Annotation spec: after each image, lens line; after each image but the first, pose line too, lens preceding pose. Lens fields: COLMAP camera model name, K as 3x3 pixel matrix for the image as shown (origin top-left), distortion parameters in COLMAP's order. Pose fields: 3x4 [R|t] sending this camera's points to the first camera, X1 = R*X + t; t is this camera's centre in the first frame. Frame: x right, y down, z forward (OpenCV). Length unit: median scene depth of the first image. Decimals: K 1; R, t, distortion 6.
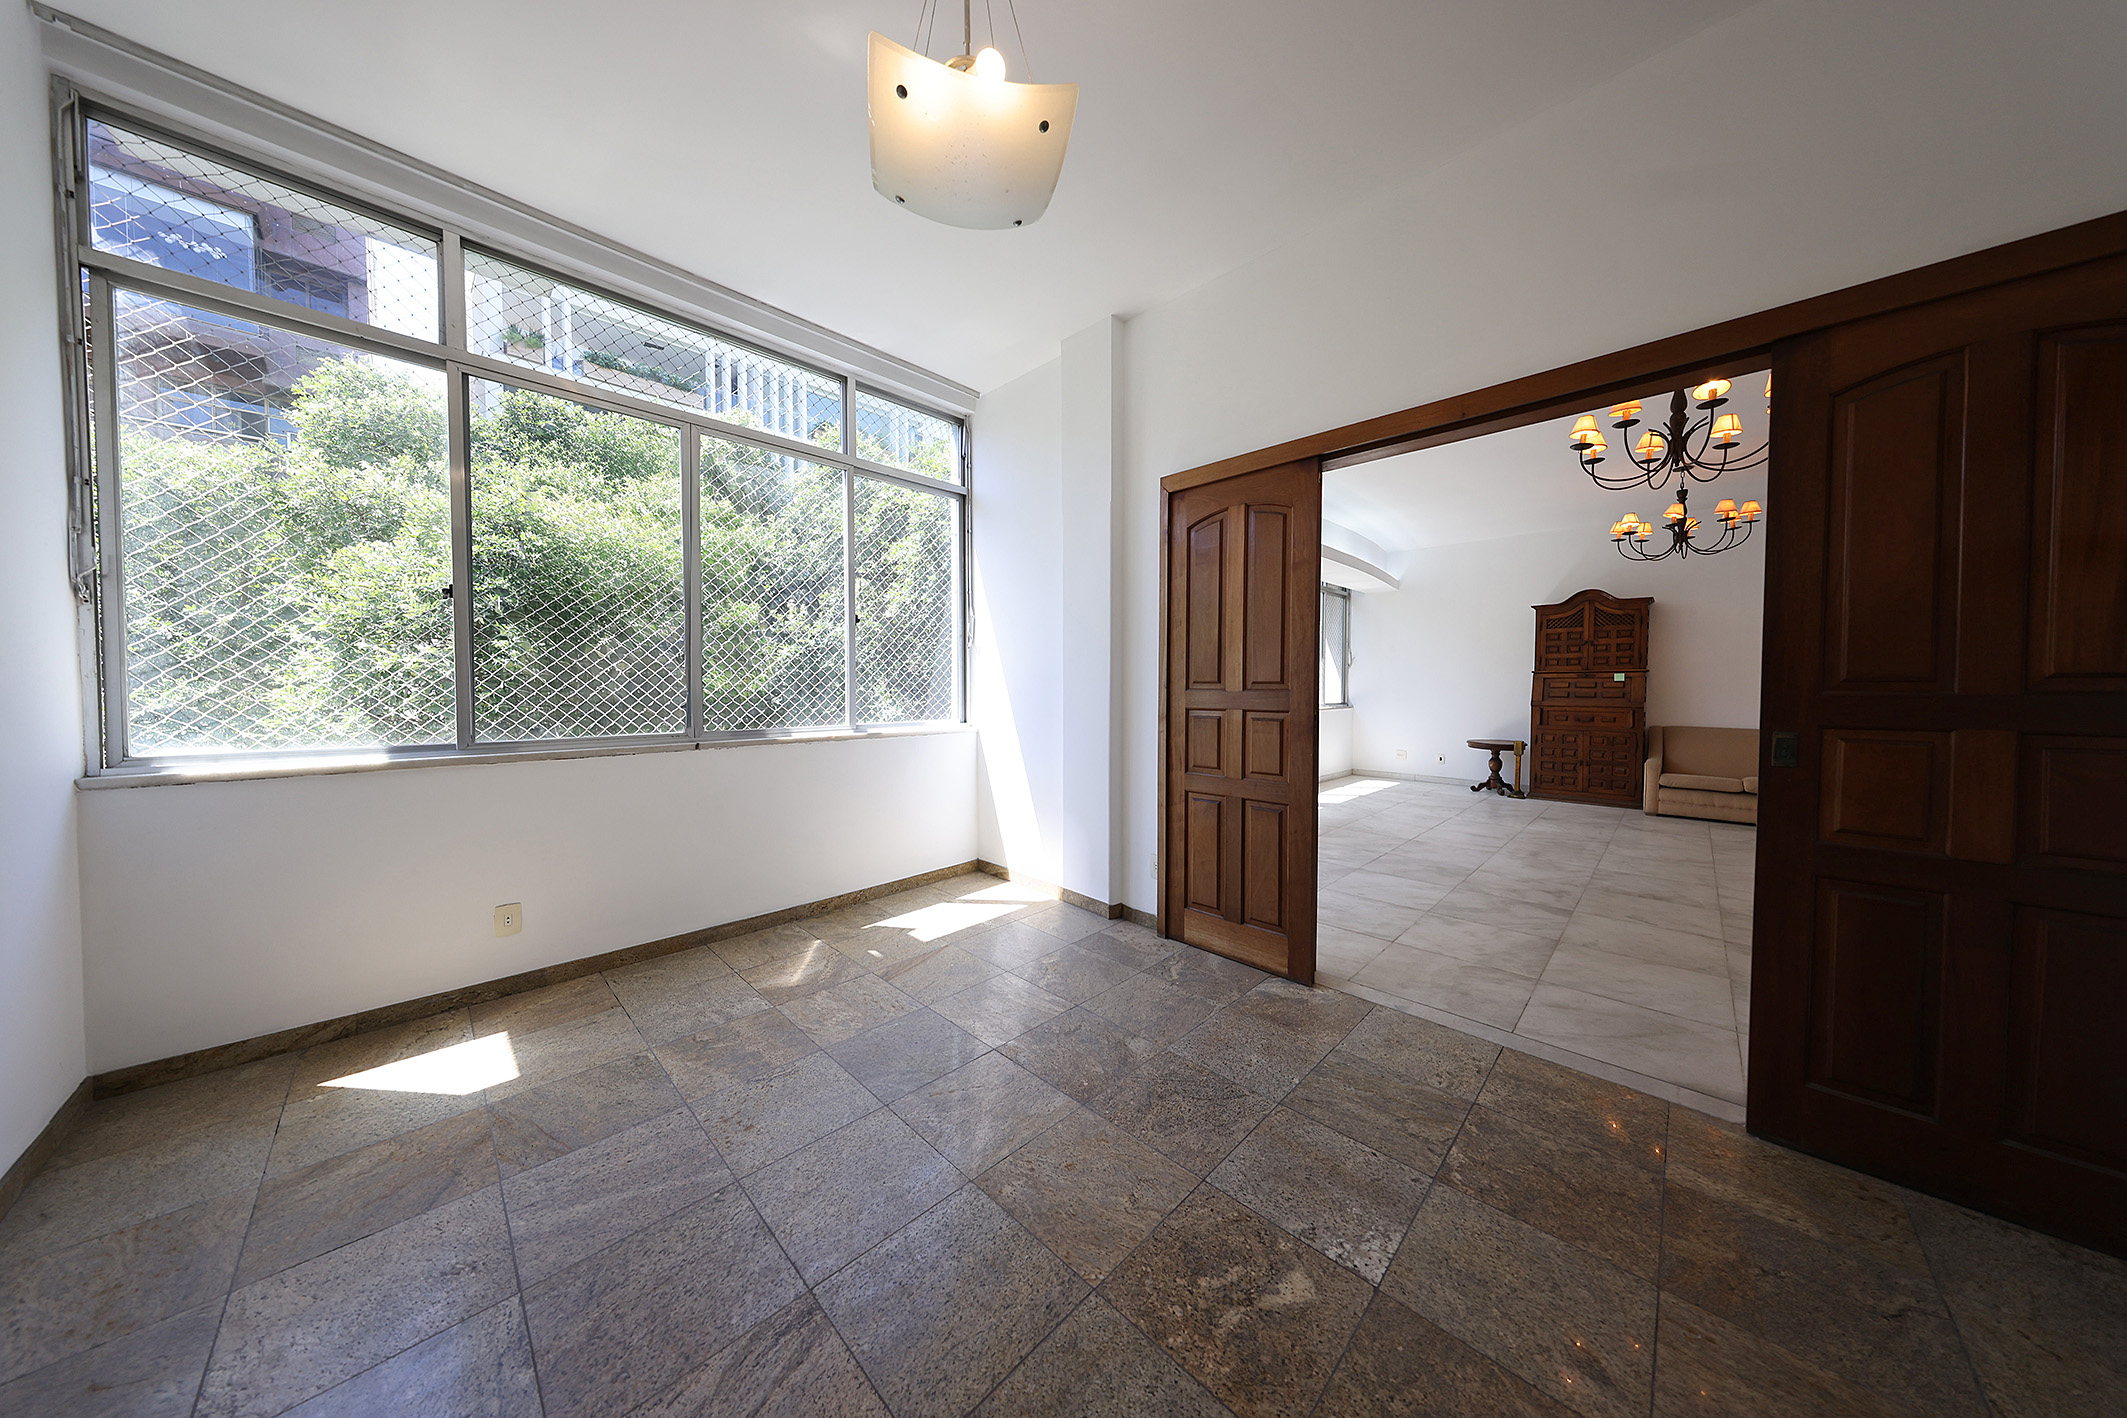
lens RADIAL K [[641.0, 0, 1063.4], [0, 641.0, 703.3], [0, 0, 1]] dist [0.000811, 0.000042]
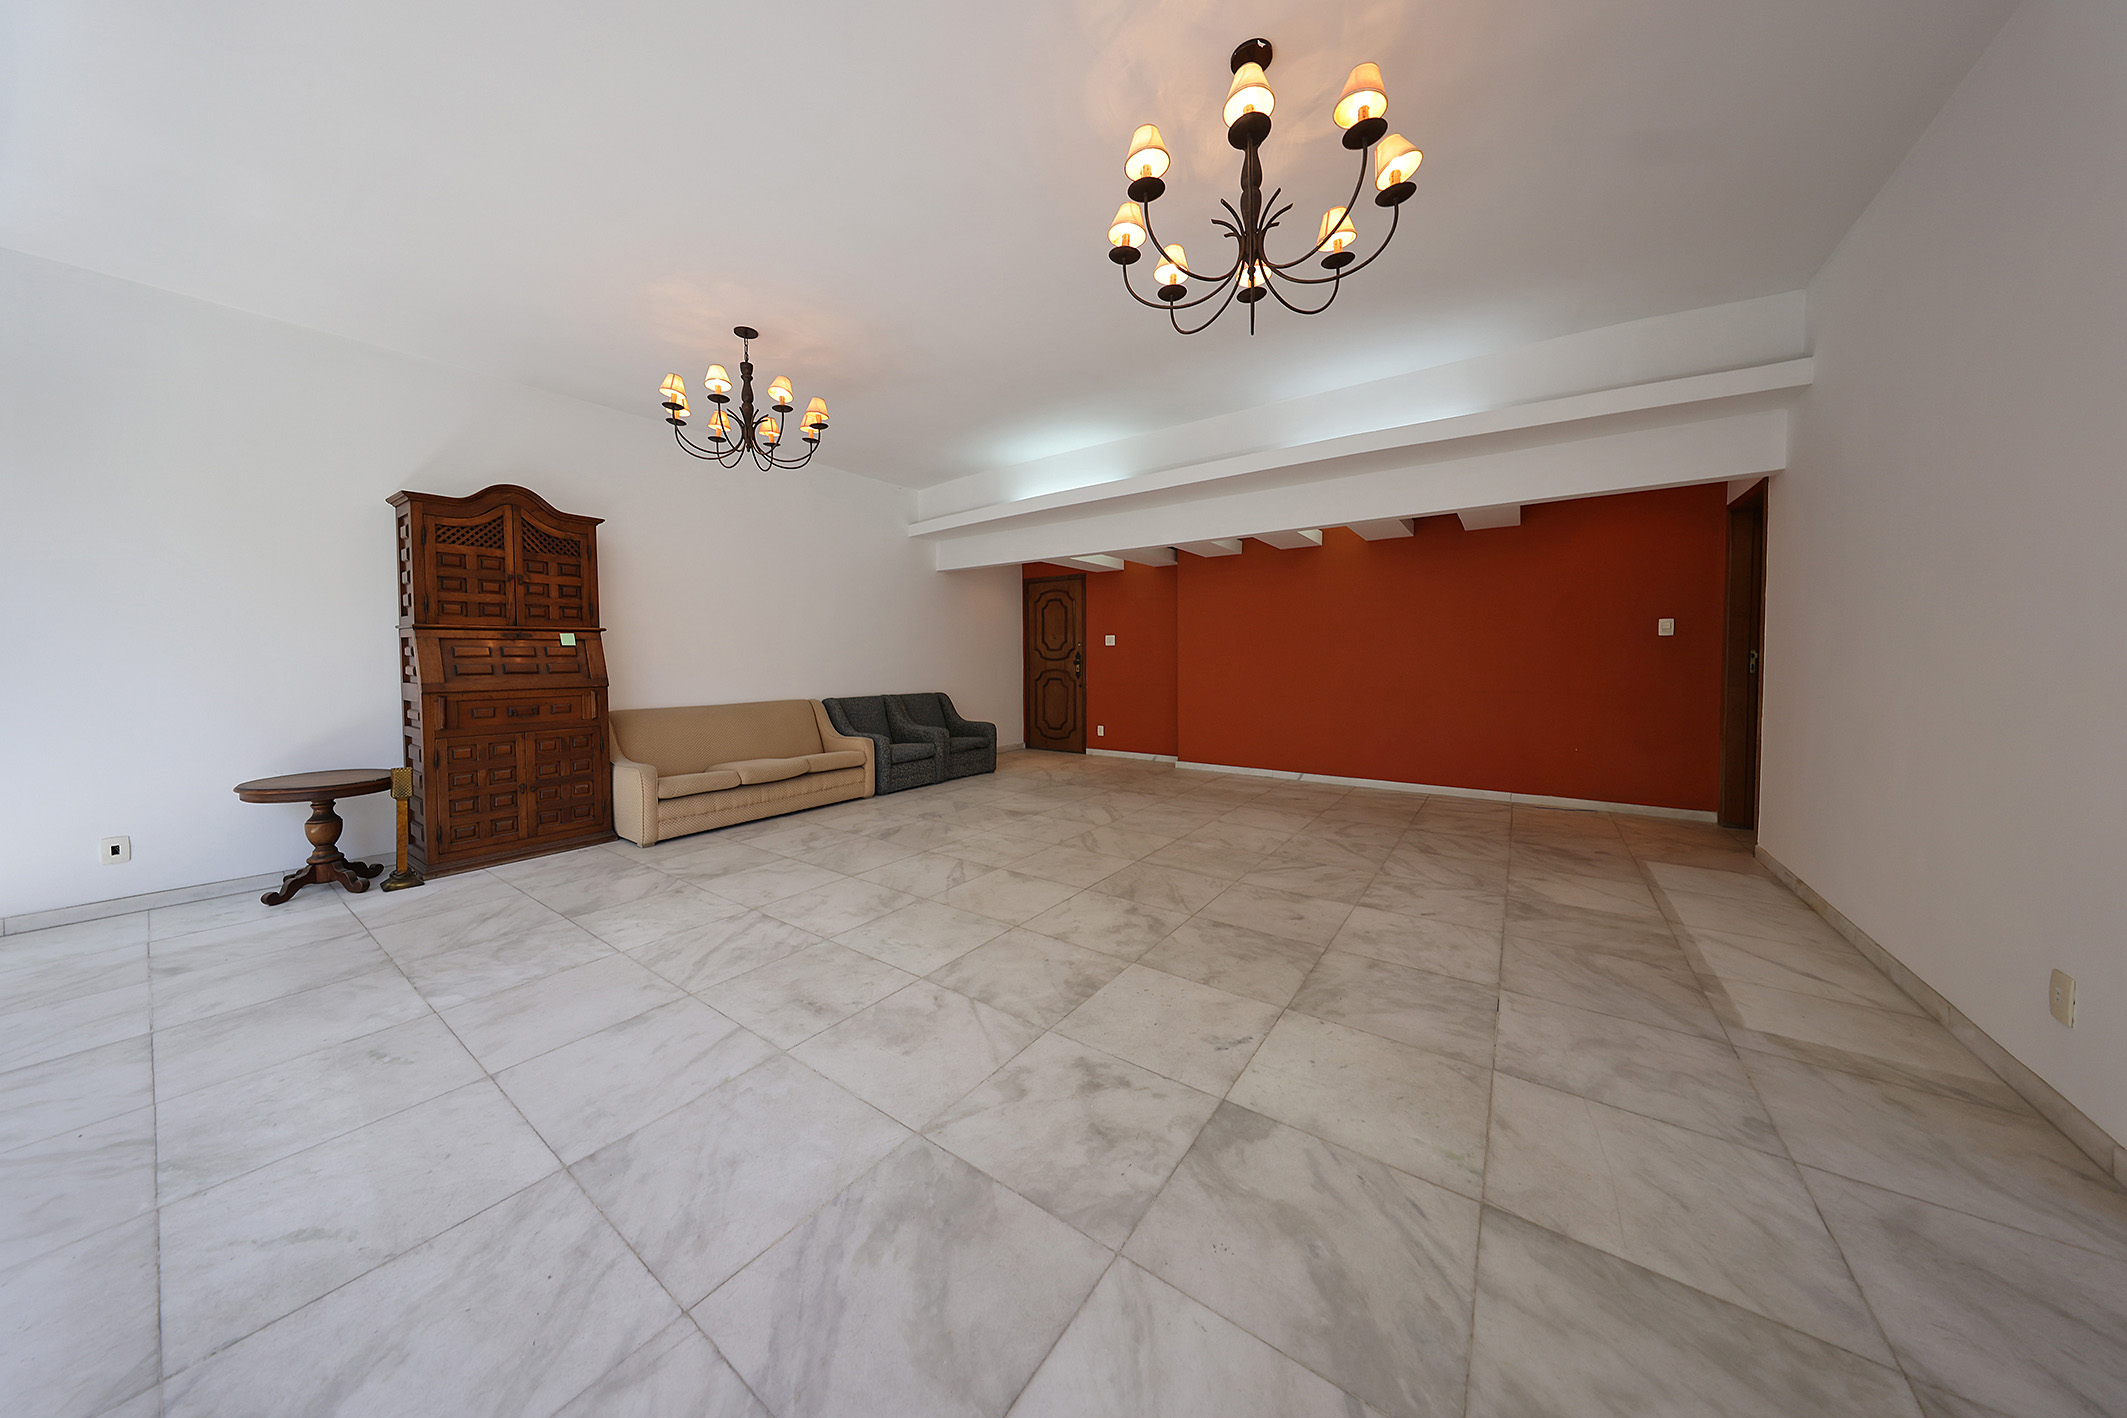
lens RADIAL K [[657.6, 0, 1028.7], [0, 657.6, 675.8], [0, 0, 1]] dist [0.000447, 0.000139]
pose [[-0.136643, -0.026592, 0.990263, 0.176950], [0.031252, 0.999026, 0.031140, -0.011476], [-0.990127, 0.035203, -0.135678, 0.656582]]
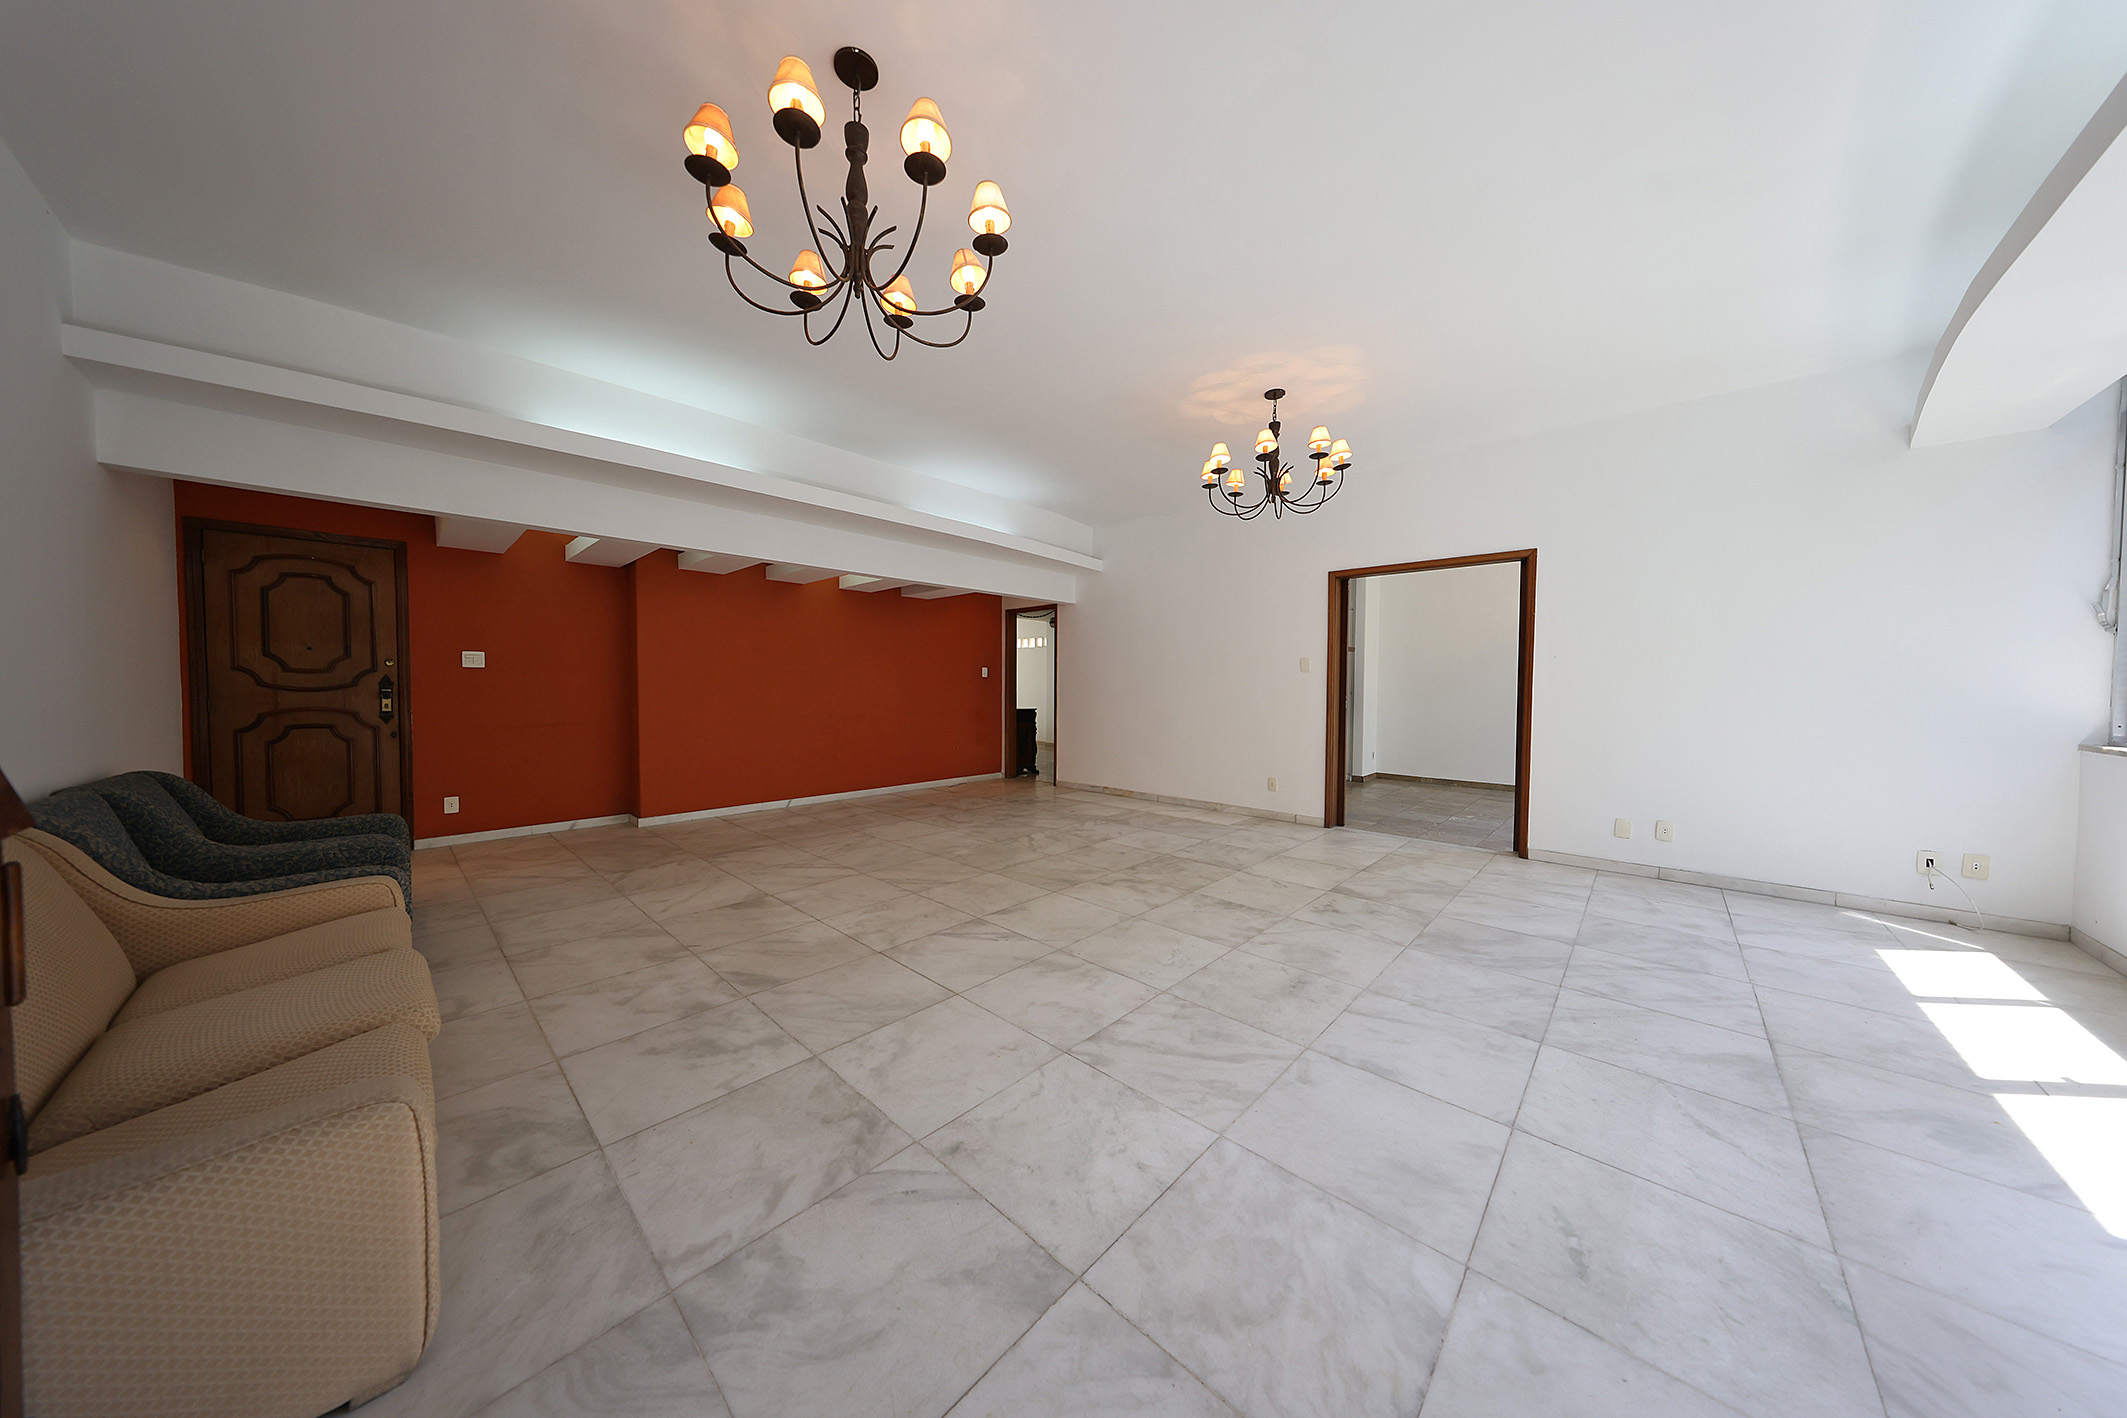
lens RADIAL K [[641.0, 0, 1063.4], [0, 641.0, 703.3], [0, 0, 1]] dist [0.000811, 0.000042]
pose [[-0.999608, -0.003378, -0.027781, 0.696371], [-0.004846, 0.998585, 0.052957, -0.026159], [0.027563, 0.053071, -0.998210, 1.120401]]
